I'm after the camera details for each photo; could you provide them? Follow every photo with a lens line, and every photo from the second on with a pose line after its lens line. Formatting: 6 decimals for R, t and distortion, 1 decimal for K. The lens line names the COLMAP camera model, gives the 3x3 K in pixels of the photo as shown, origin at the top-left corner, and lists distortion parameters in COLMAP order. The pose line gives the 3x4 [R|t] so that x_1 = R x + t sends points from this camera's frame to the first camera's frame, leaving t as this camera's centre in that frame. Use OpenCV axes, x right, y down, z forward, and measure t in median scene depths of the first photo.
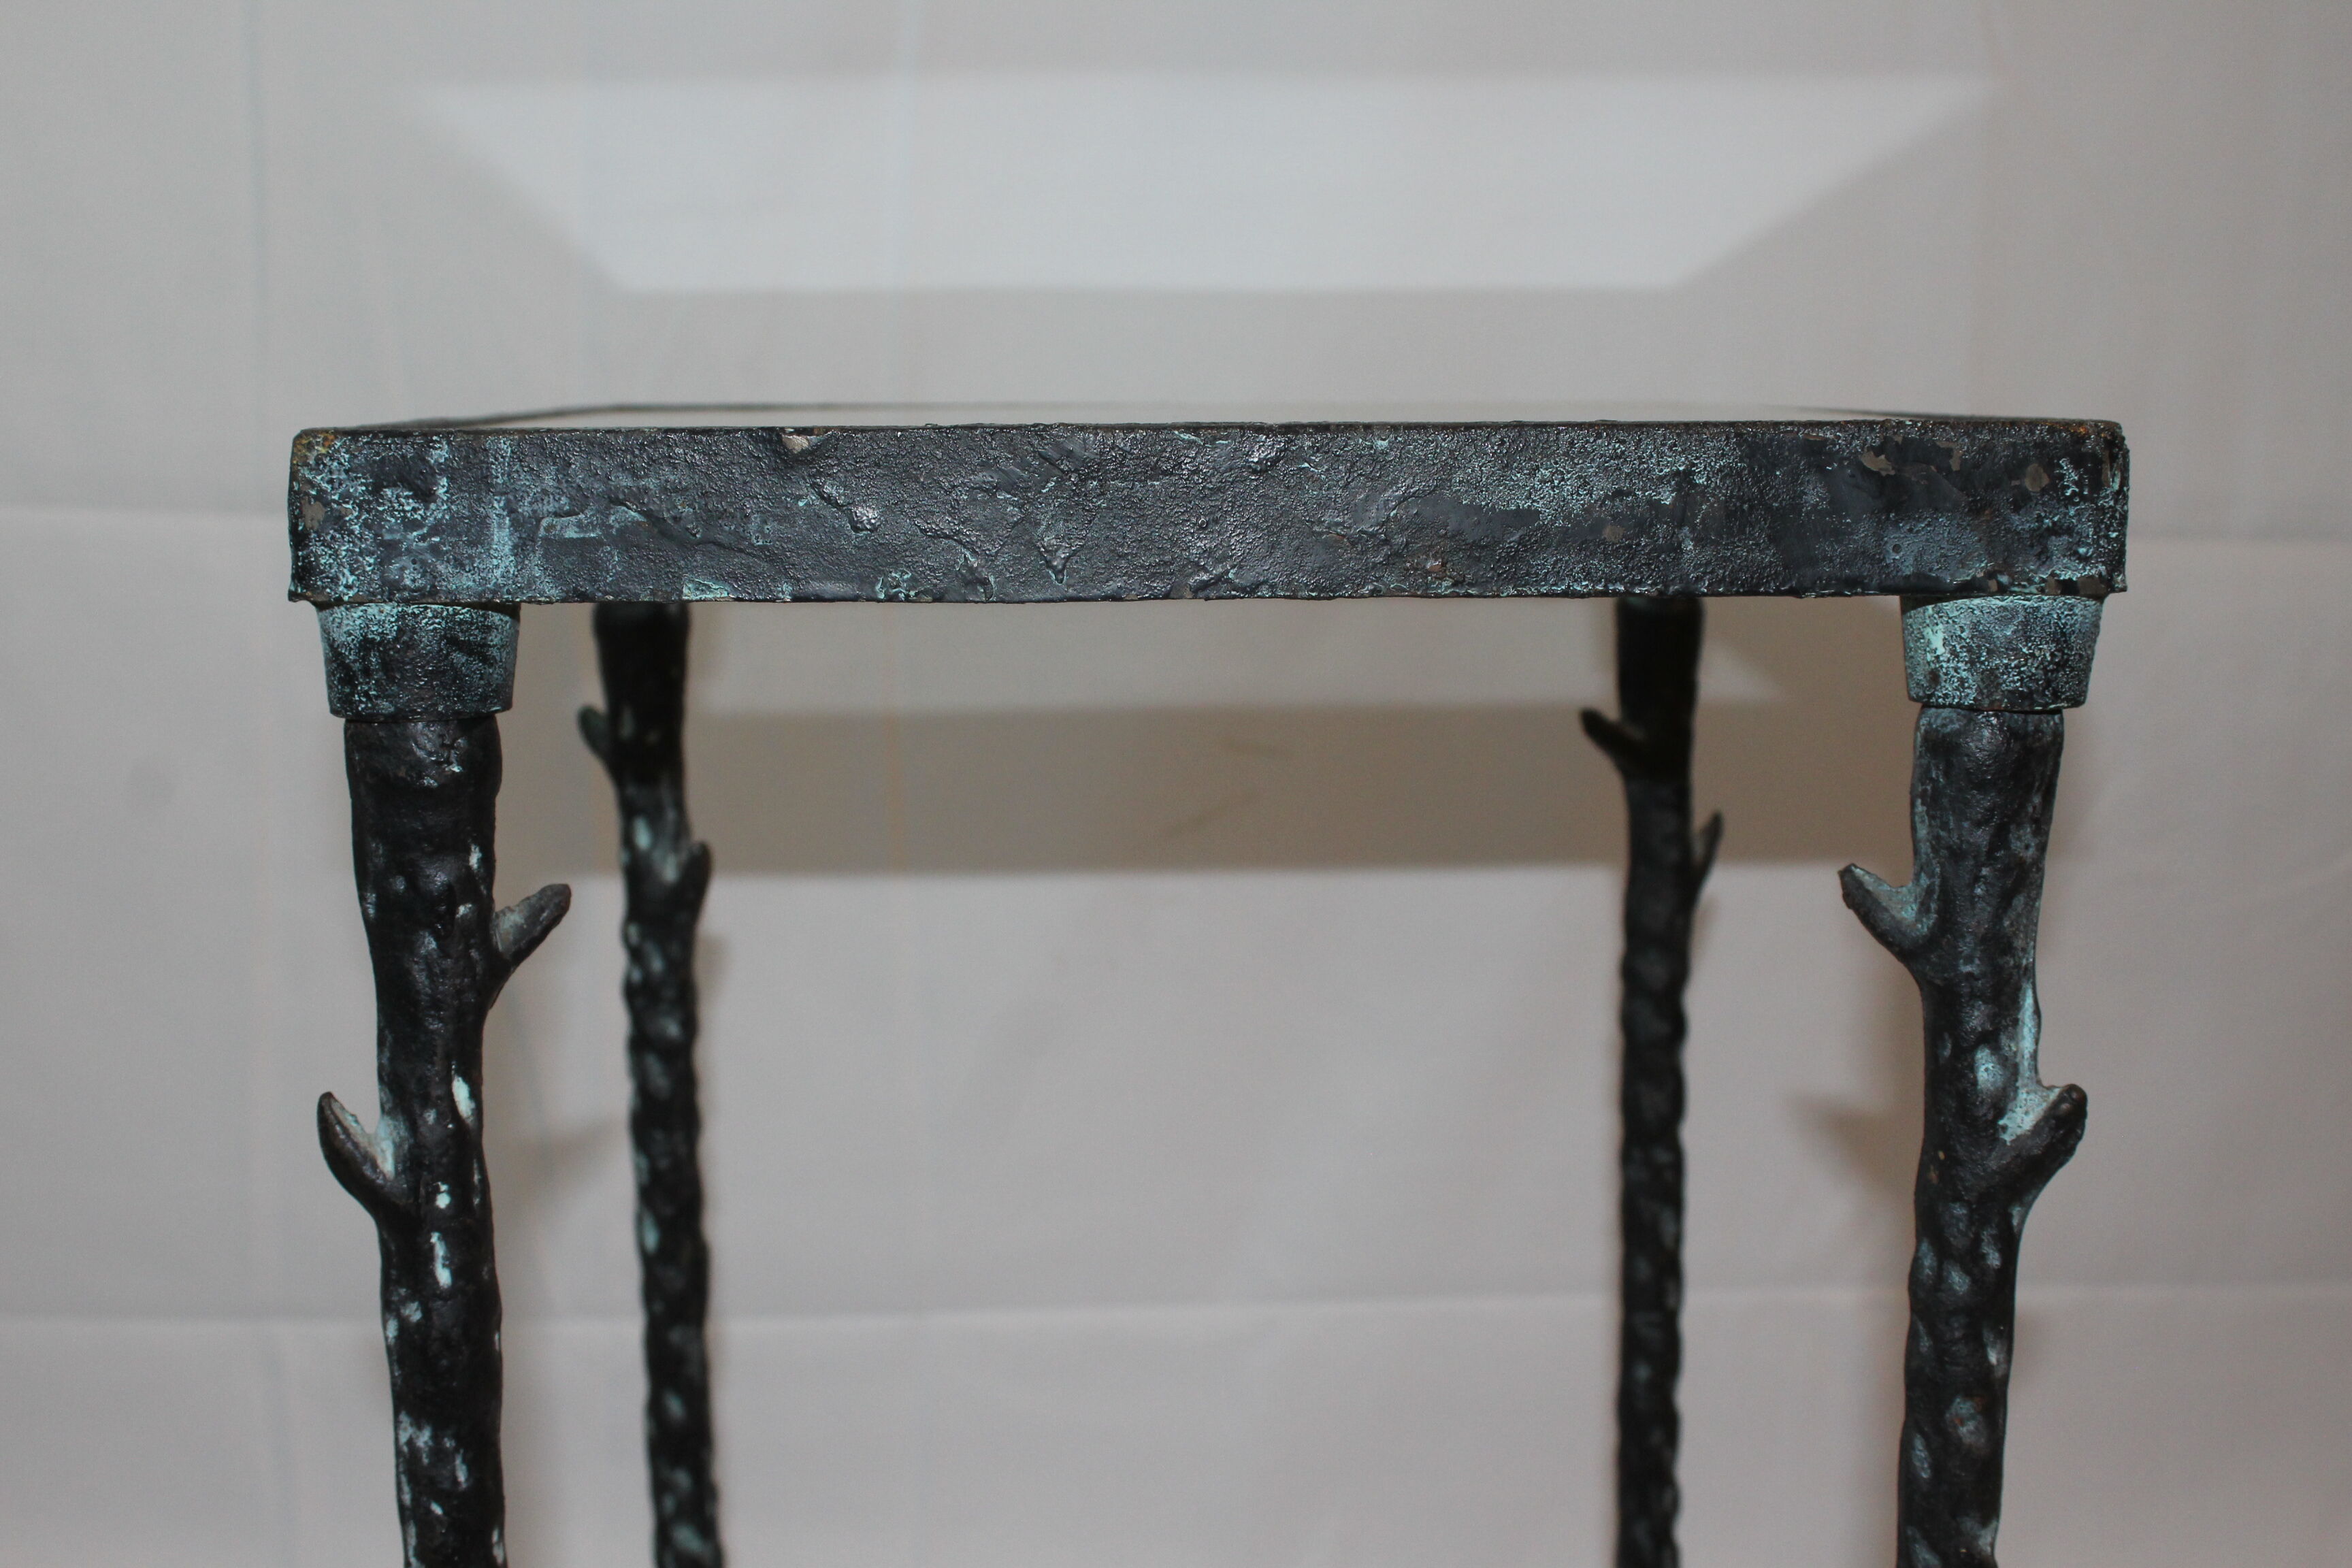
lens RADIAL K [[2802.3, 0, 1176.0], [0, 2802.3, 784.0], [0, 0, 1]] dist [-0.068883, 0.008043]
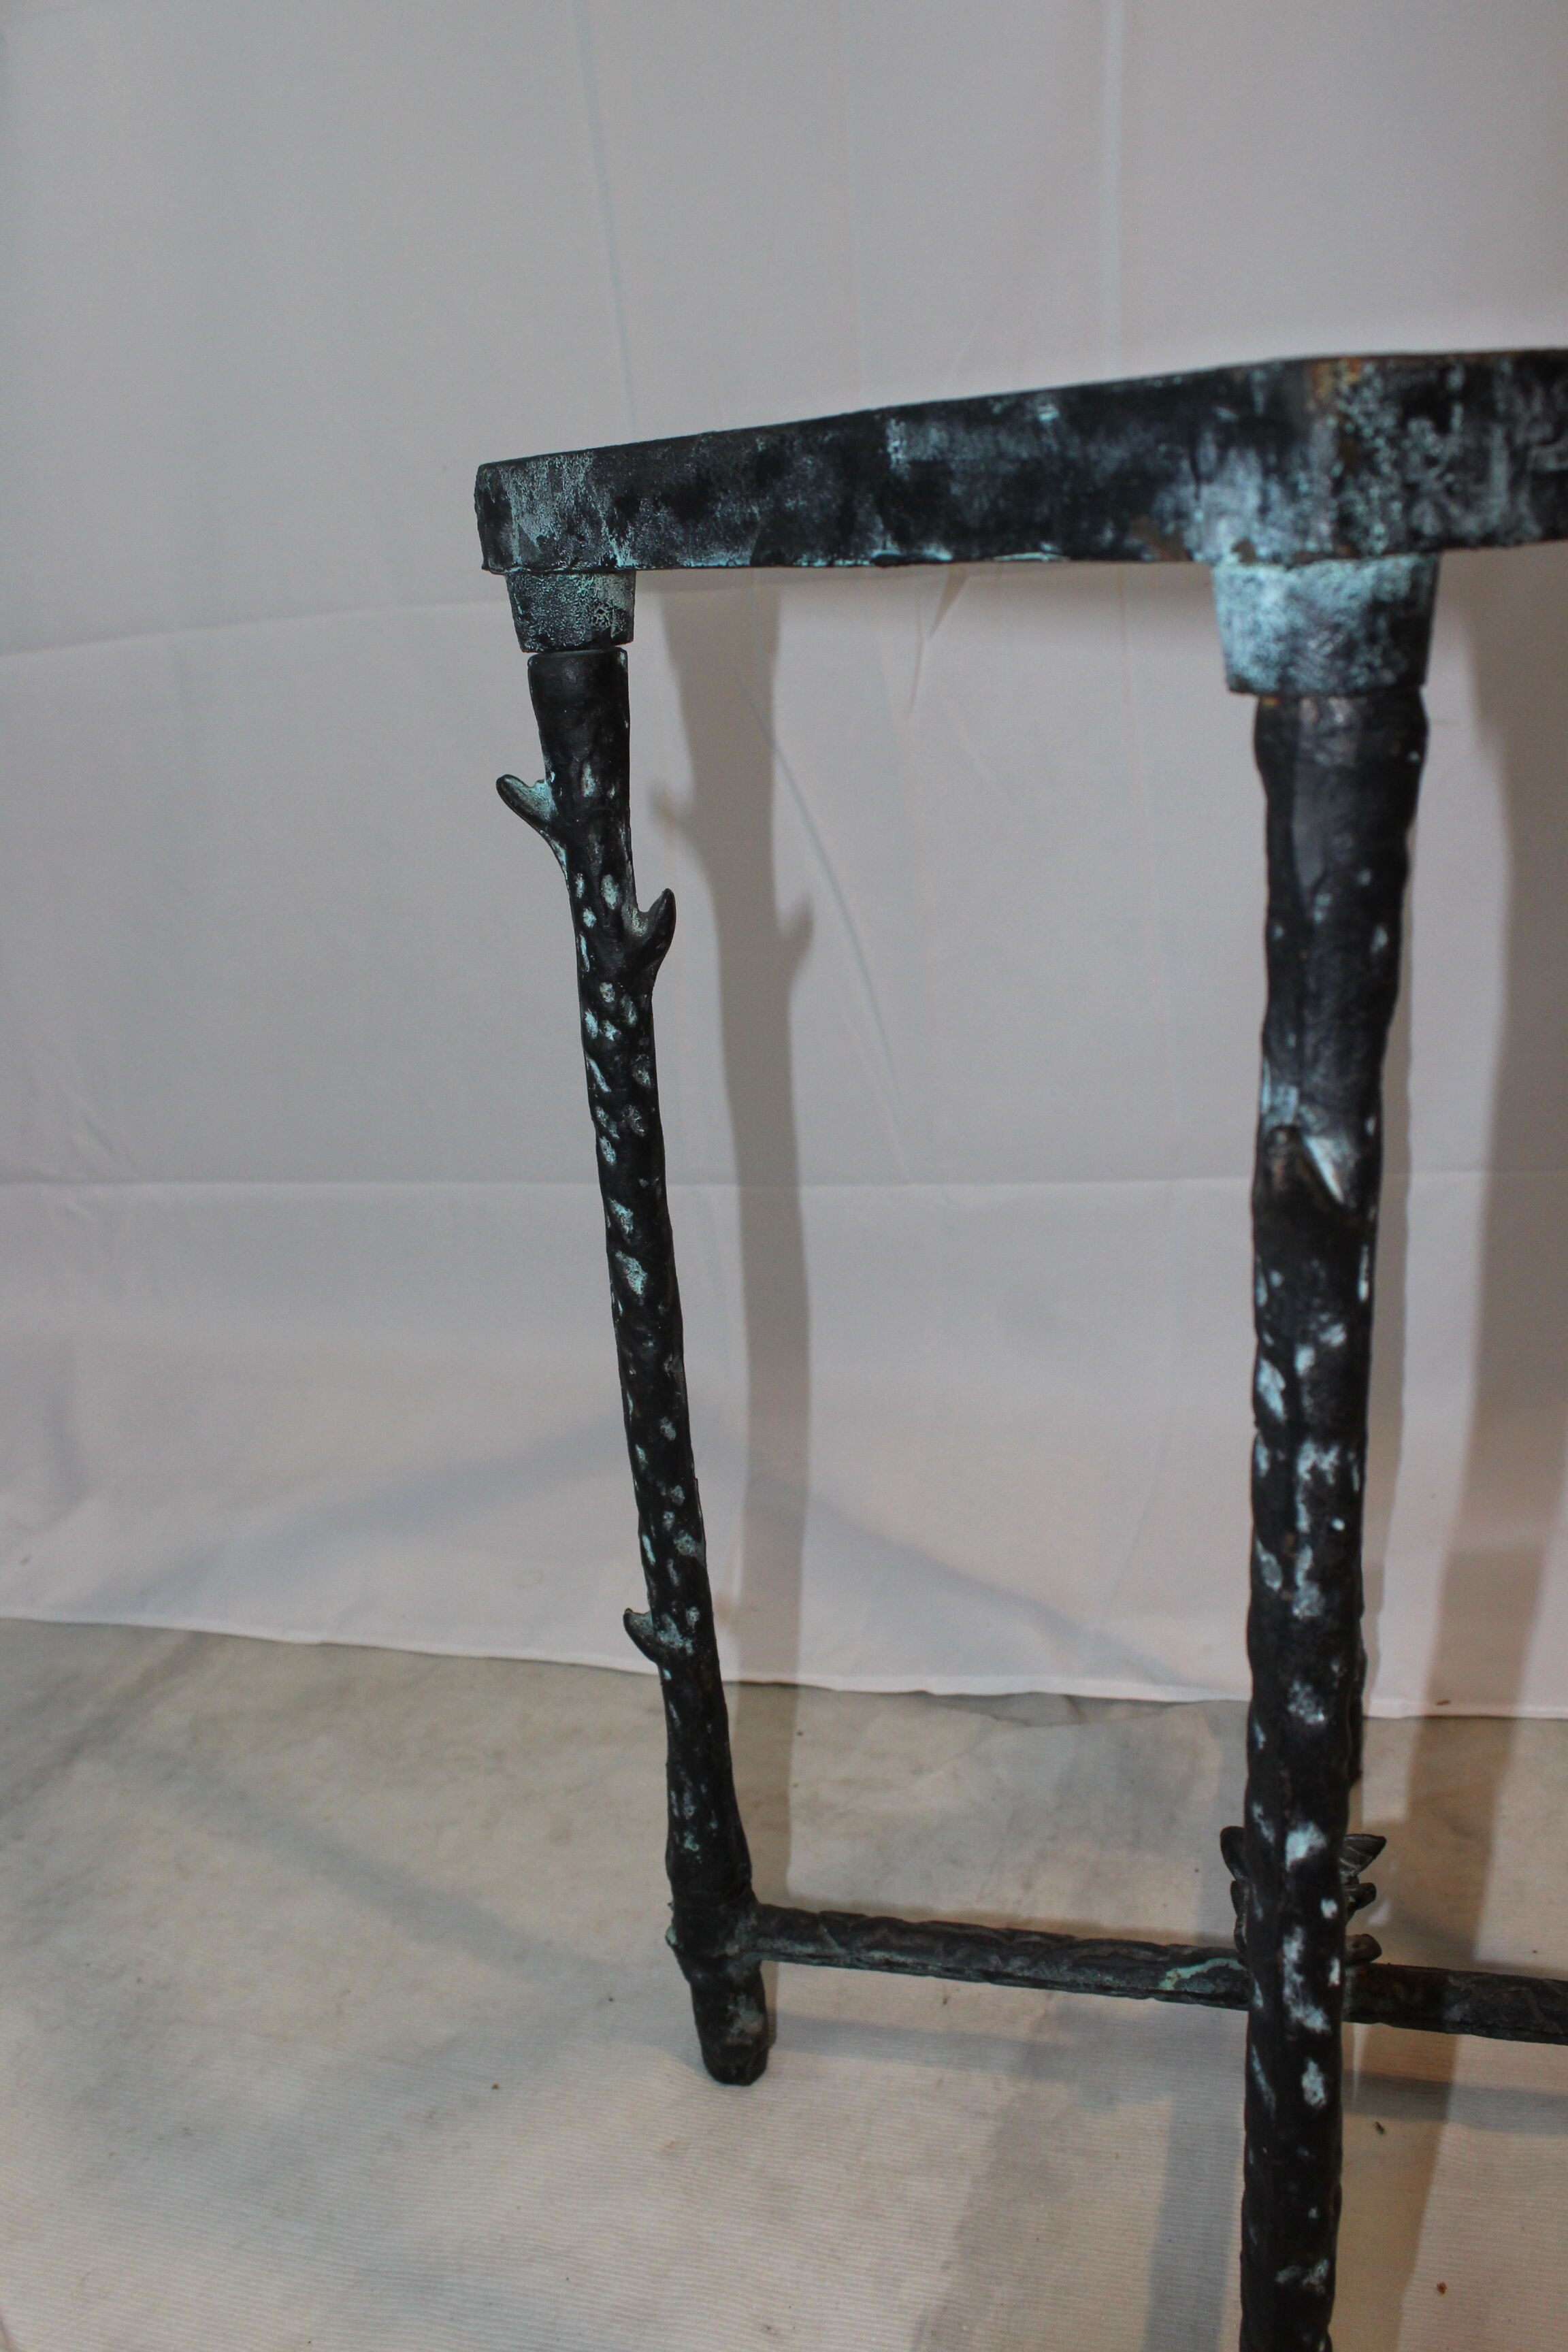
lens RADIAL K [[2055.7, 0, 784.0], [0, 2055.7, 1176.0], [0, 0, 1]] dist [-0.145432, 0.100099]
pose [[0.880518, -0.219496, 0.420130, -0.764604], [0.149317, 0.969642, 0.193646, -0.026831], [-0.449880, -0.107776, 0.886562, 0.505355]]
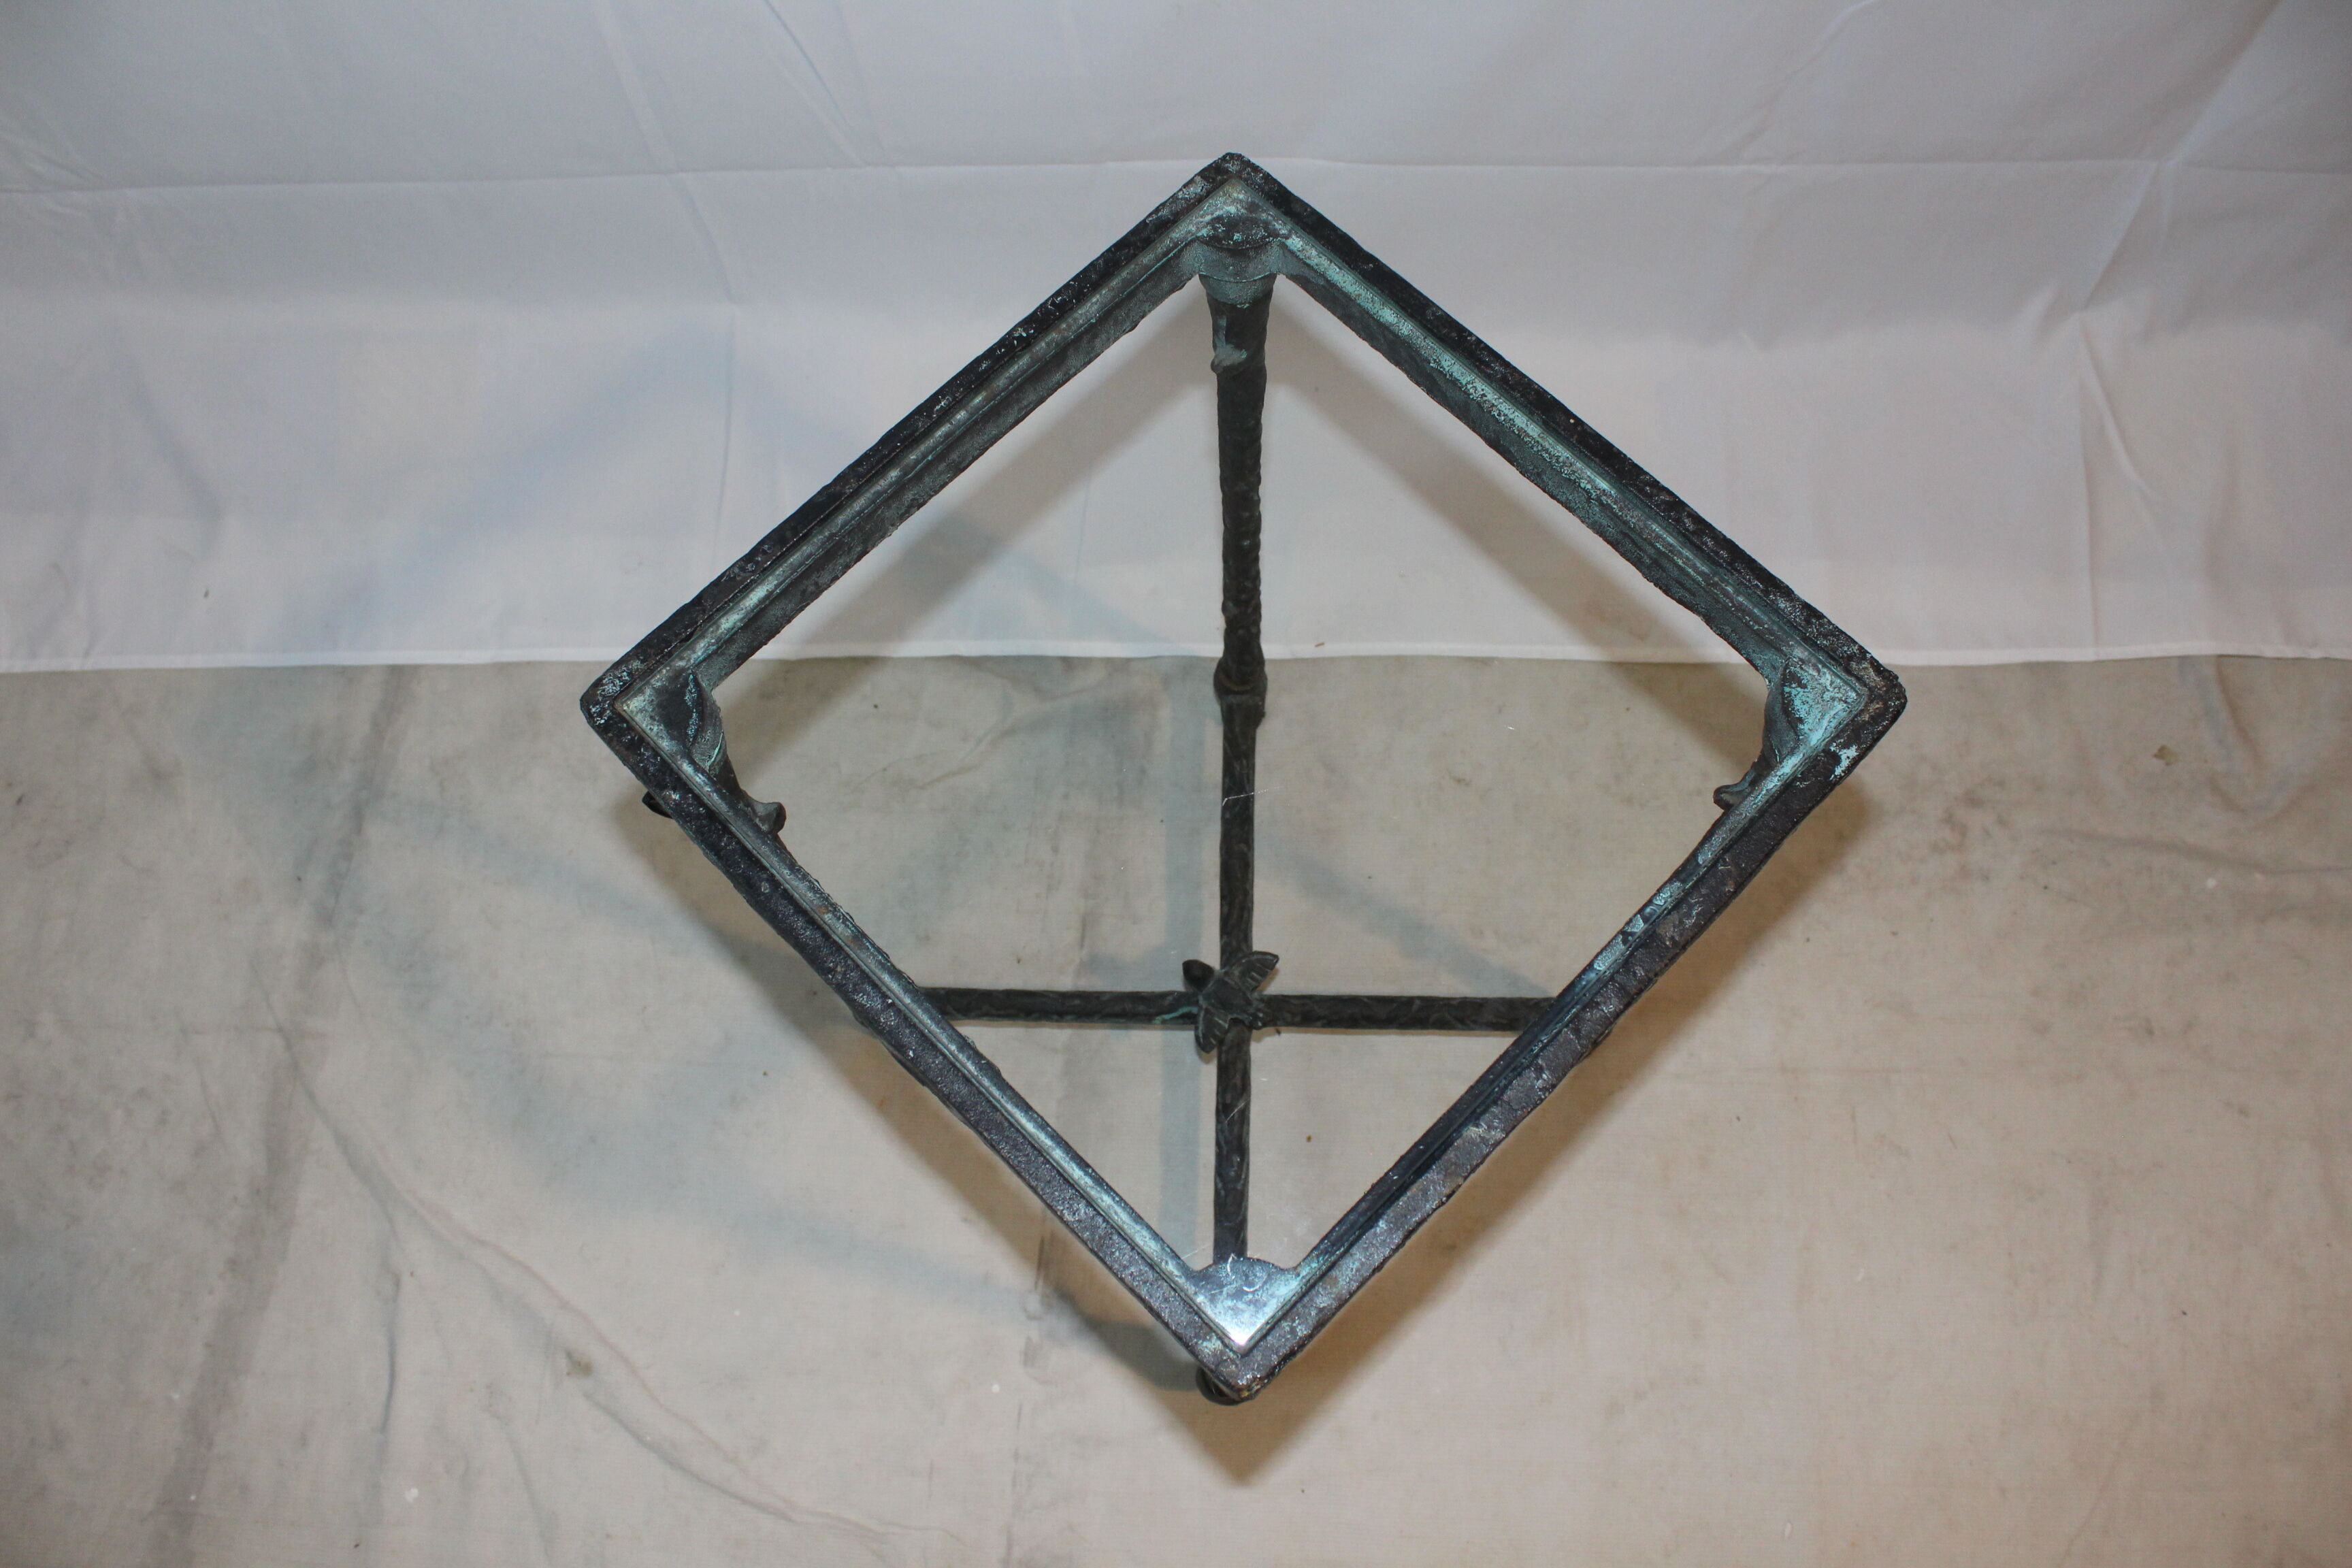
lens RADIAL K [[1934.5, 0, 1176.0], [0, 1934.5, 784.0], [0, 0, 1]] dist [-0.167497, 0.131786]
pose [[0.742224, -0.639992, 0.198780, -0.331569], [0.131322, 0.429768, 0.893339, -1.349826], [-0.657159, -0.636953, 0.403029, 0.791717]]
